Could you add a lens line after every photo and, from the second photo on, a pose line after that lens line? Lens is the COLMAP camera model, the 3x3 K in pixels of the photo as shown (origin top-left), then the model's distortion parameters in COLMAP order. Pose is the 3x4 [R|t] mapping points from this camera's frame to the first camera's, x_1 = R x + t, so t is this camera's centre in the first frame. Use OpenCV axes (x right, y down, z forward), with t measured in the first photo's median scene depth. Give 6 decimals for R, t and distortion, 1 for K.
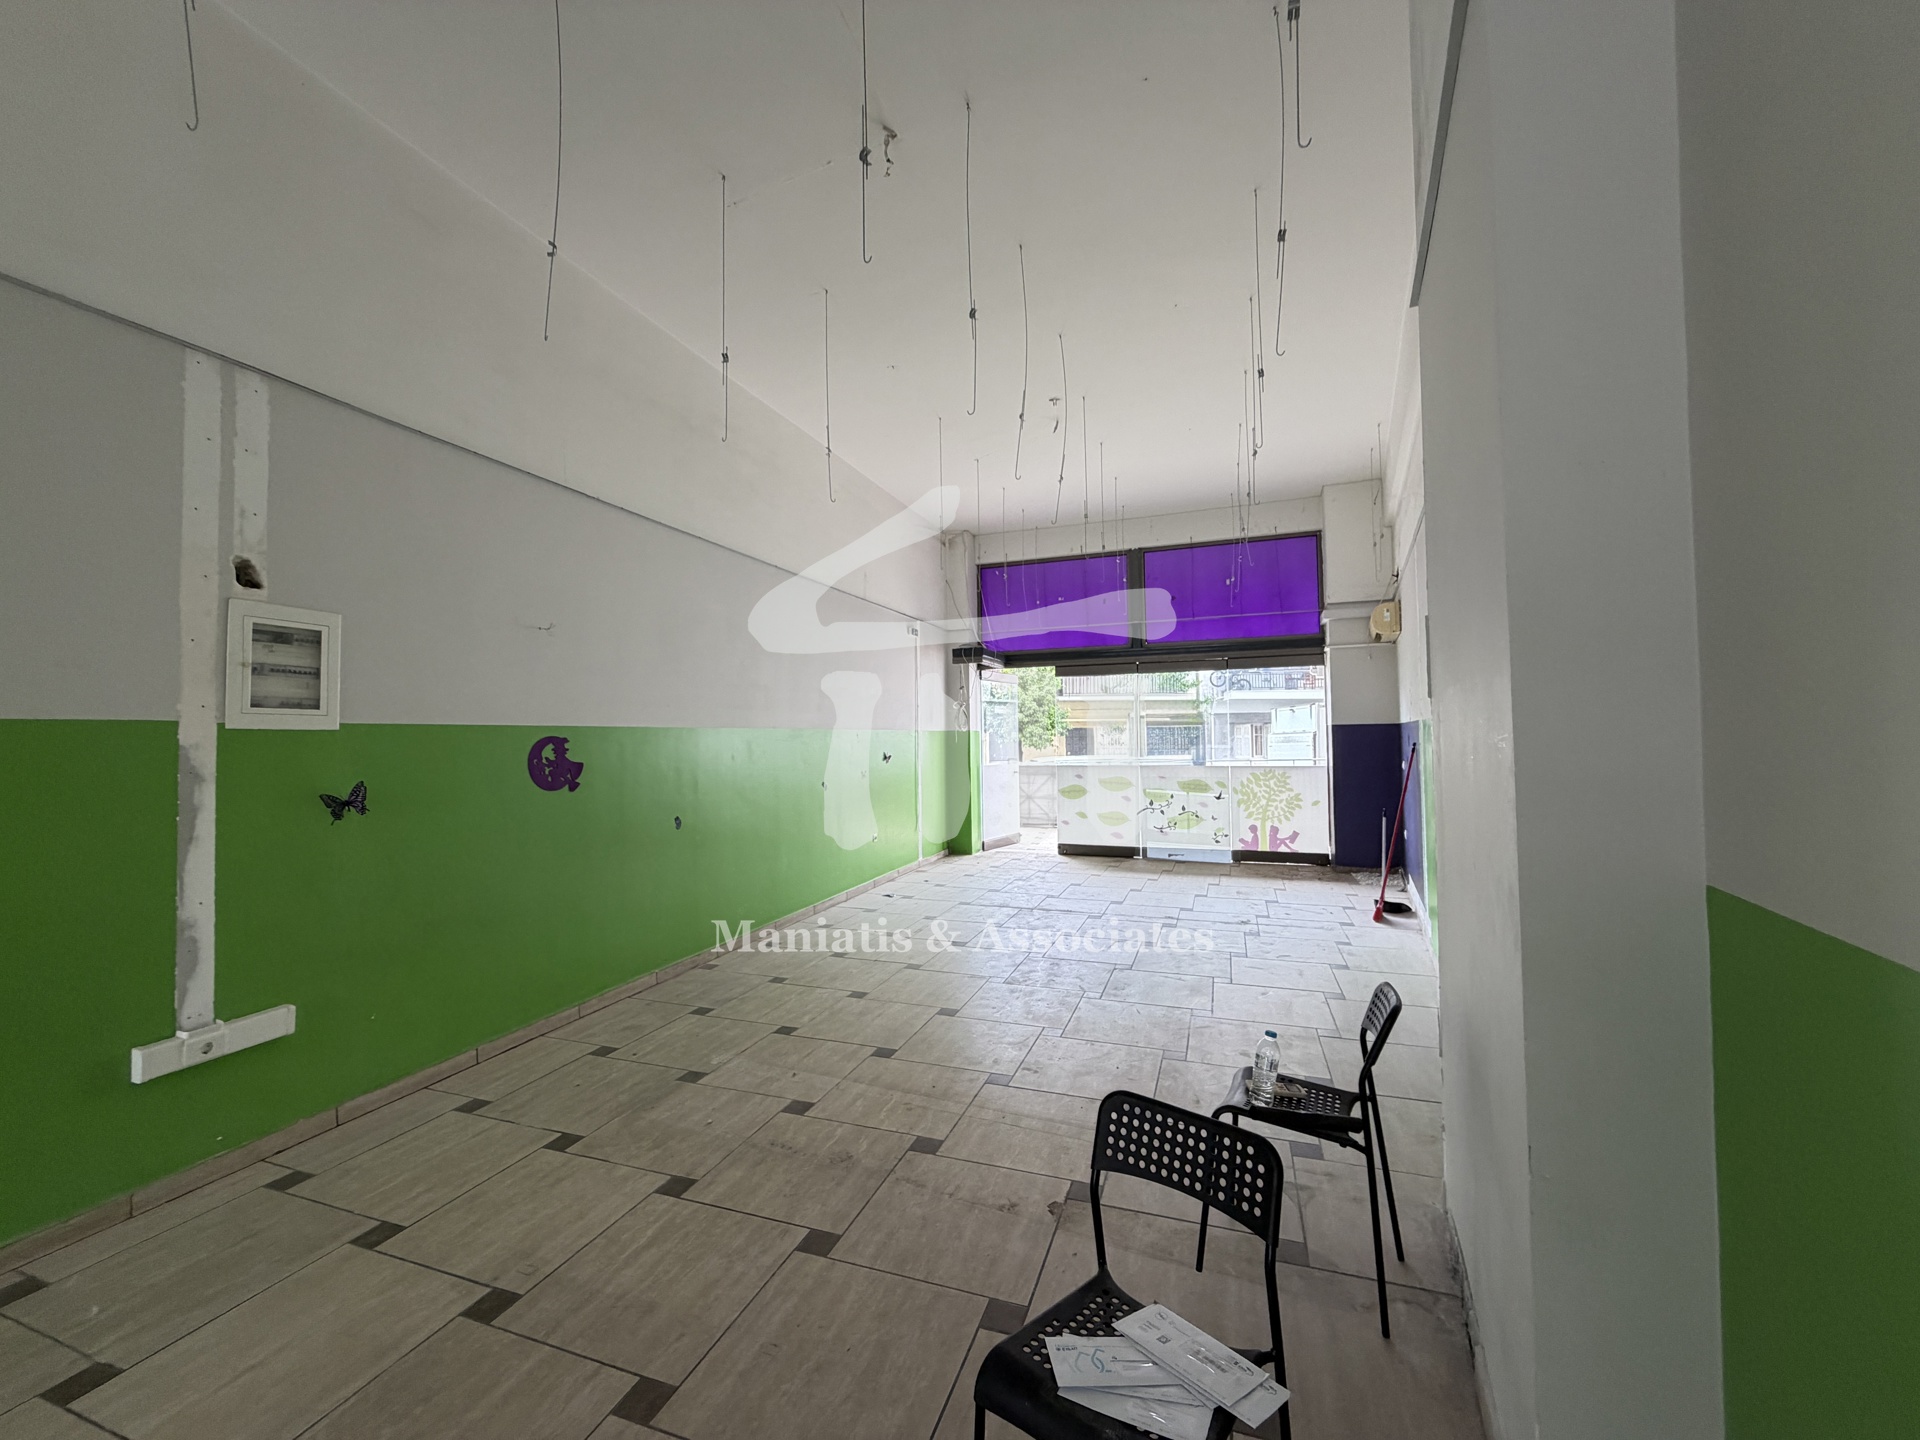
lens RADIAL K [[763.1, 0, 968.9], [0, 763.1, 716.9], [0, 0, 1]] dist [0.000870, -0.000394]
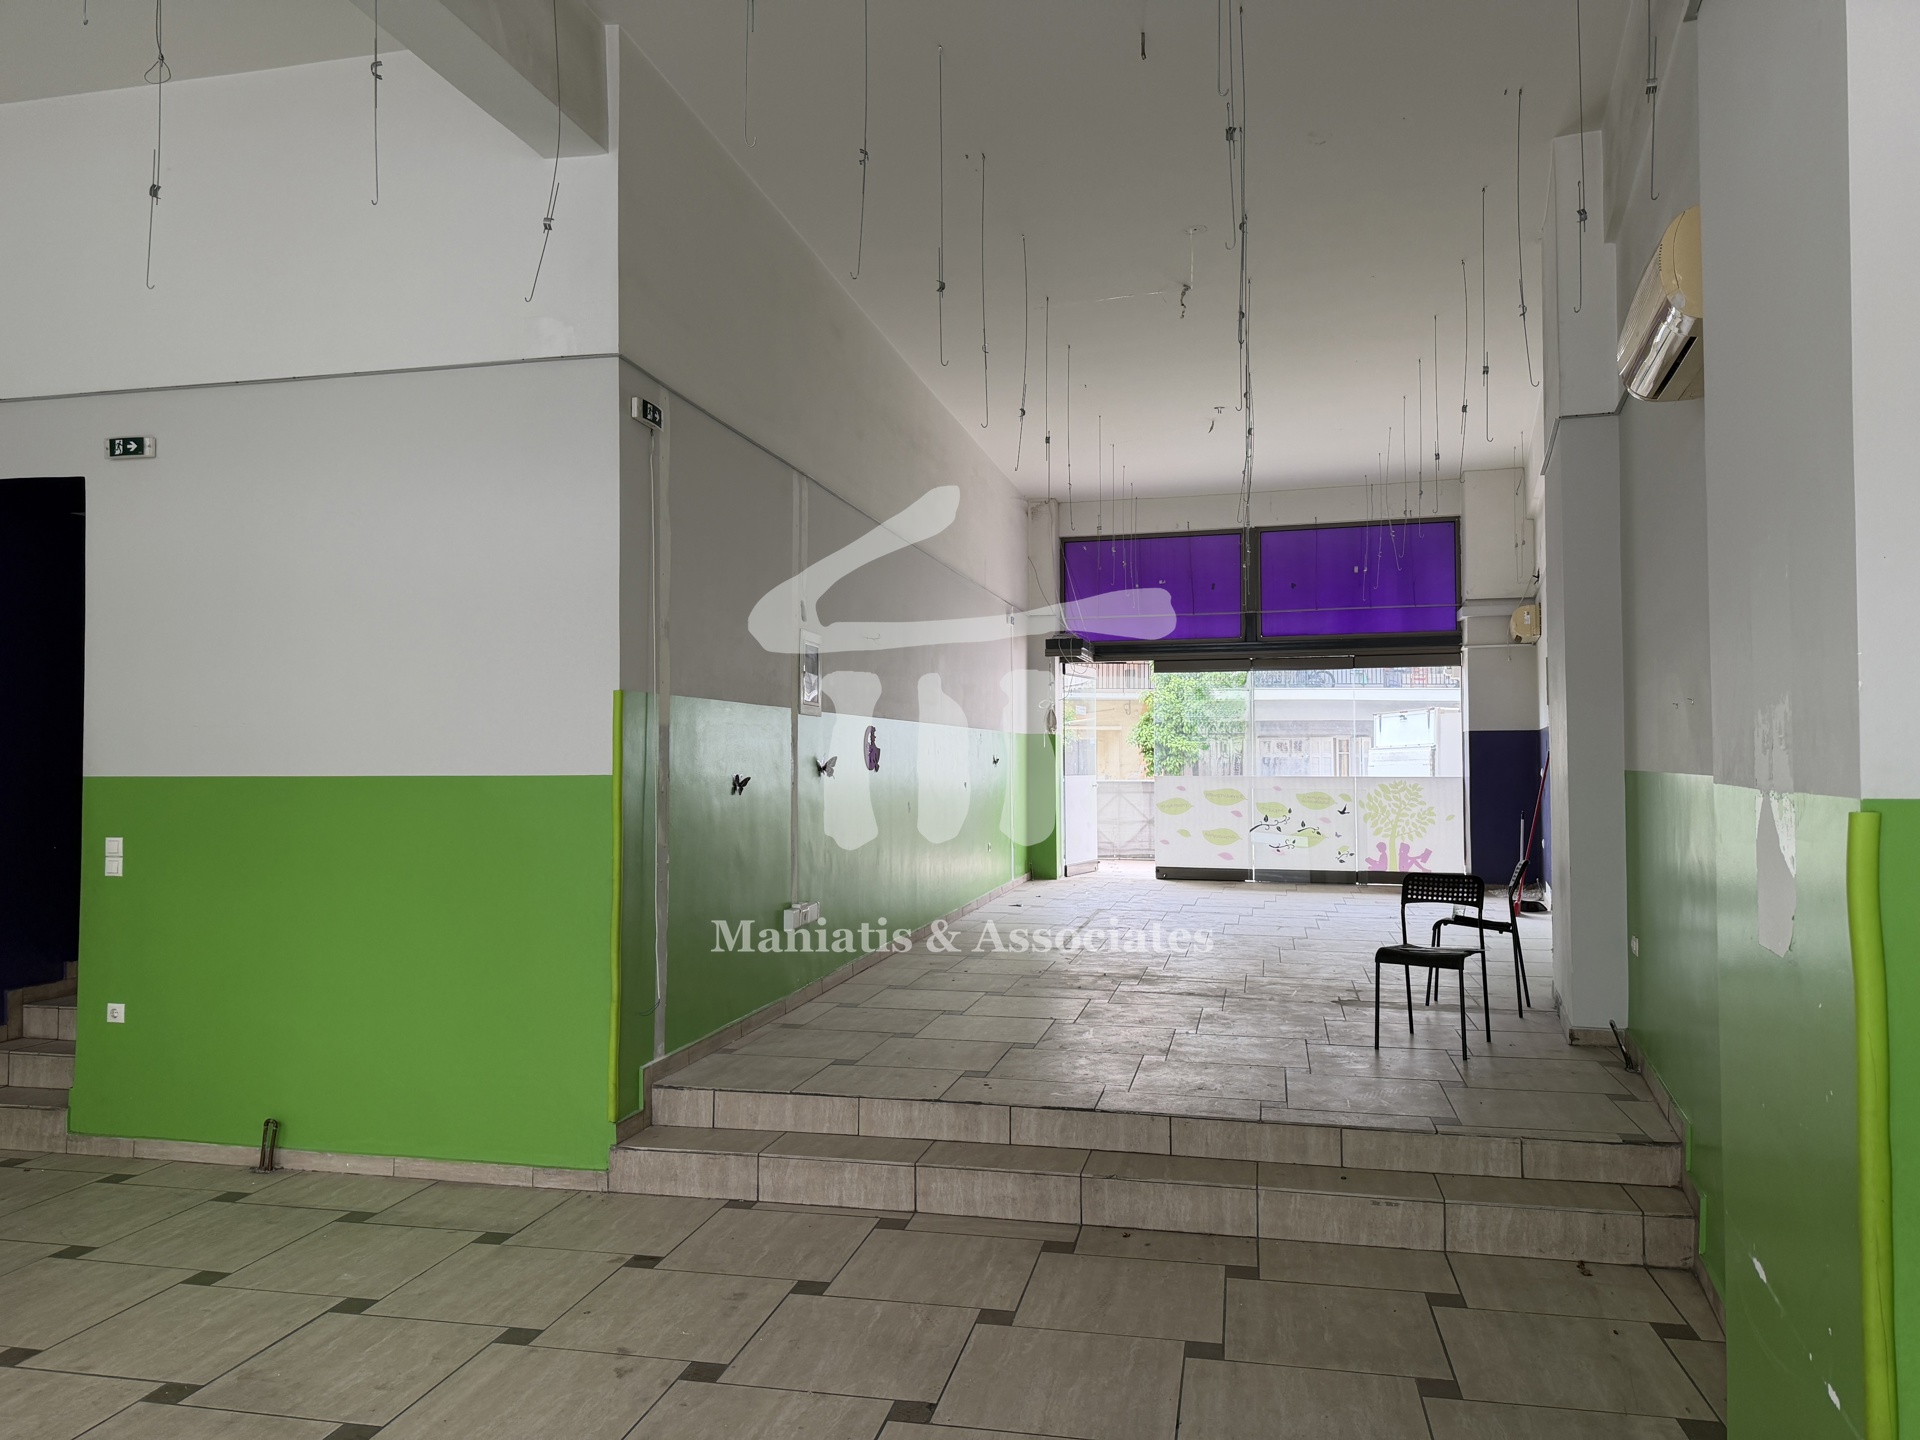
lens RADIAL K [[1348.8, 0, 953.6], [0, 1348.8, 723.0], [0, 0, 1]] dist [0.060896, -0.074047]
pose [[0.994745, 0.011947, 0.101686, -0.286841], [-0.011782, 0.999928, -0.002228, 0.010874], [-0.101706, 0.001019, 0.994814, -0.526359]]
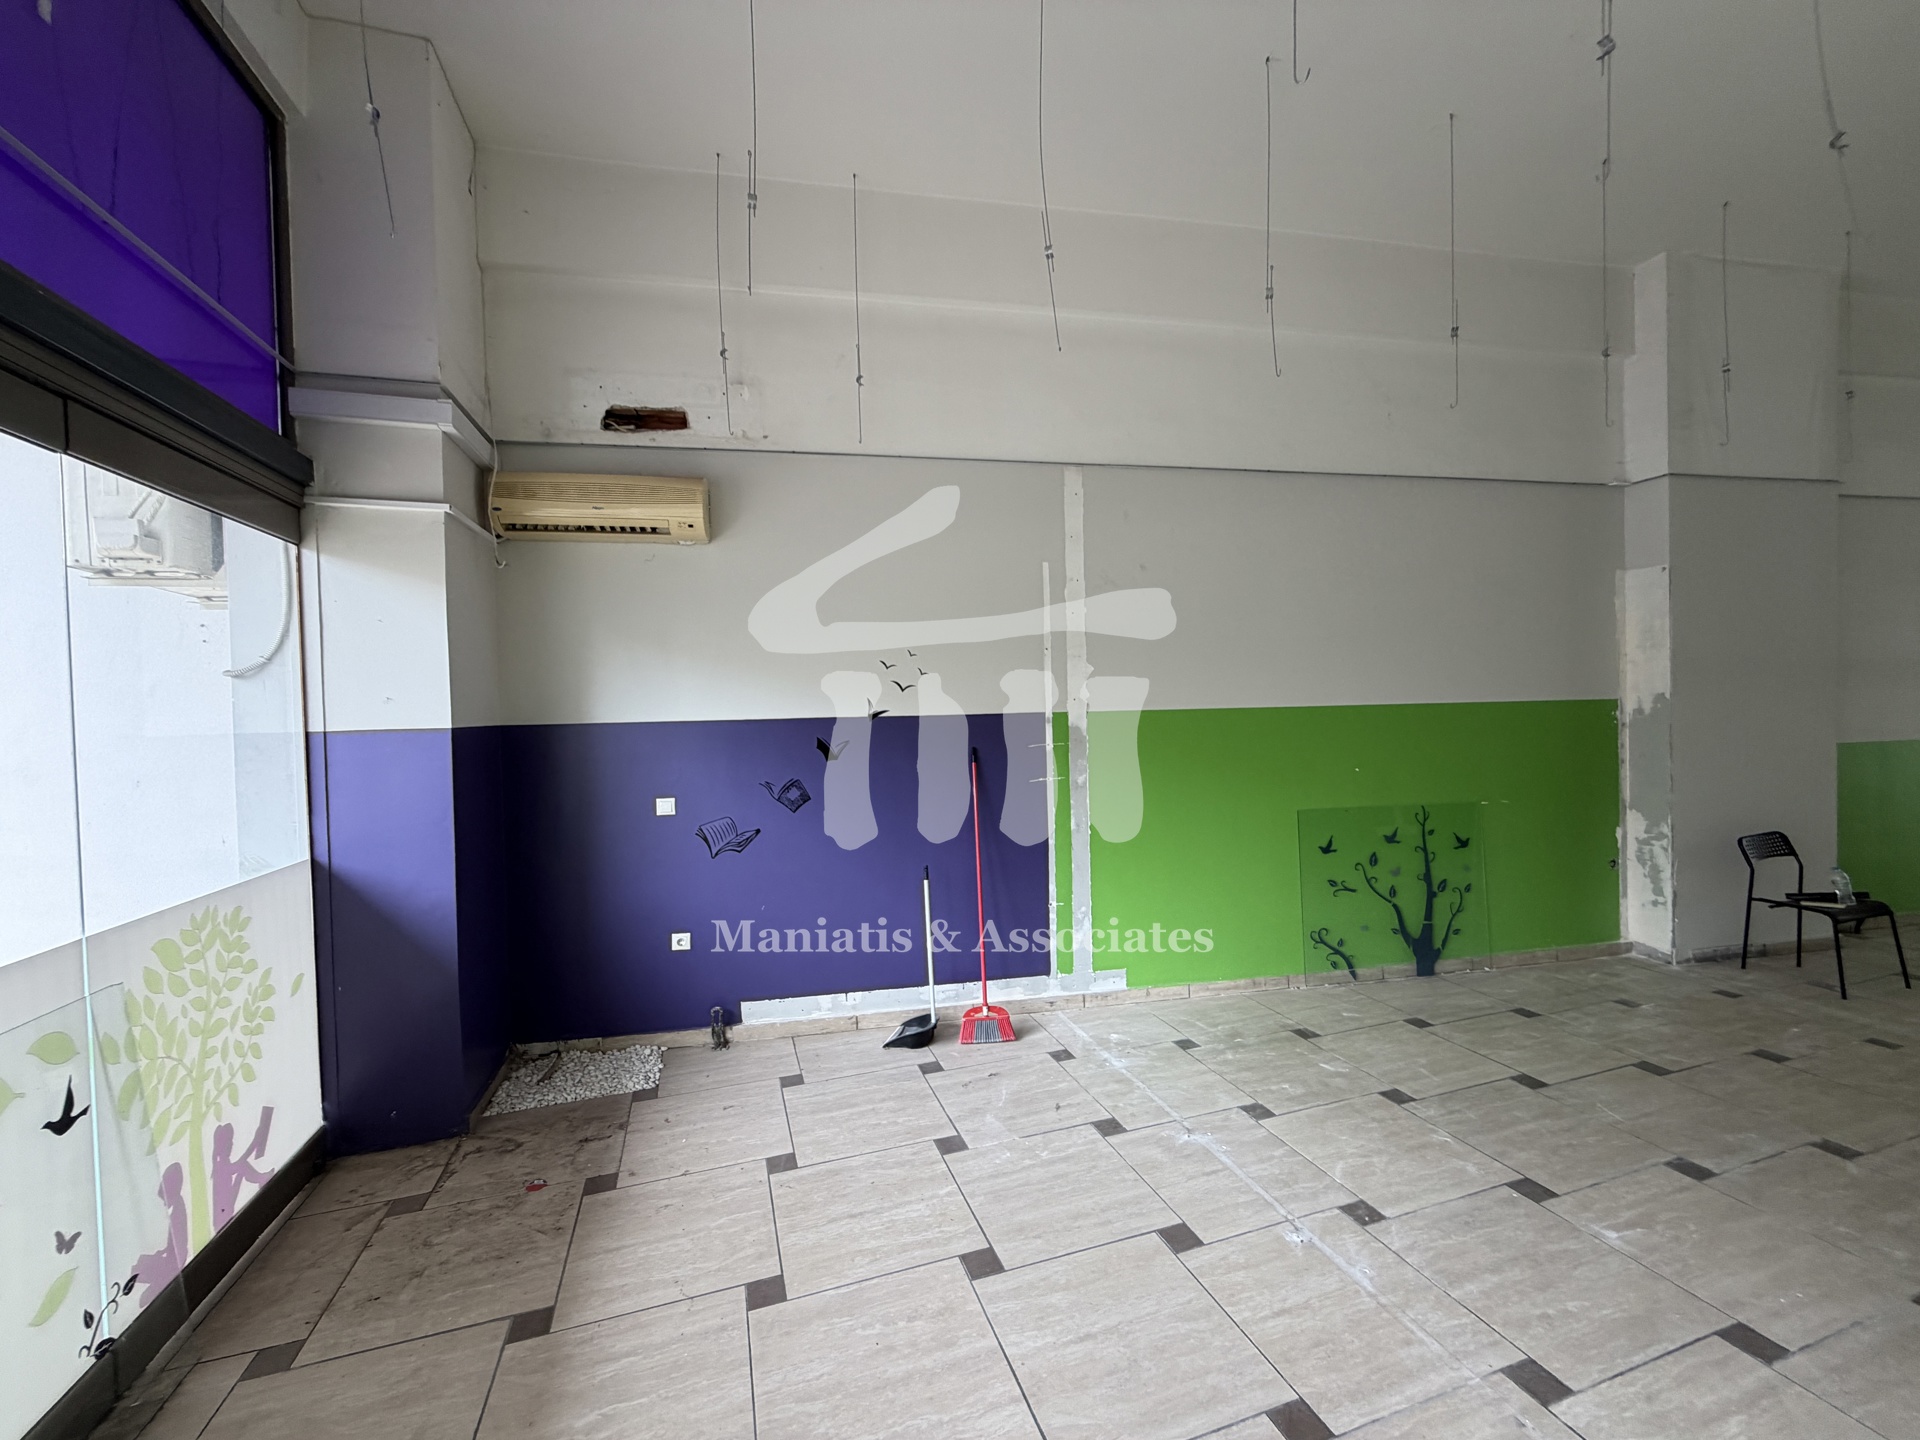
lens RADIAL K [[763.1, 0, 953.1], [0, 763.1, 720.1], [0, 0, 1]] dist [0.000870, -0.000394]
pose [[-0.603300, 0.014803, 0.797377, 0.045377], [0.008992, 0.999890, -0.011759, 0.011647], [-0.797464, 0.000076, -0.603367, 0.943264]]
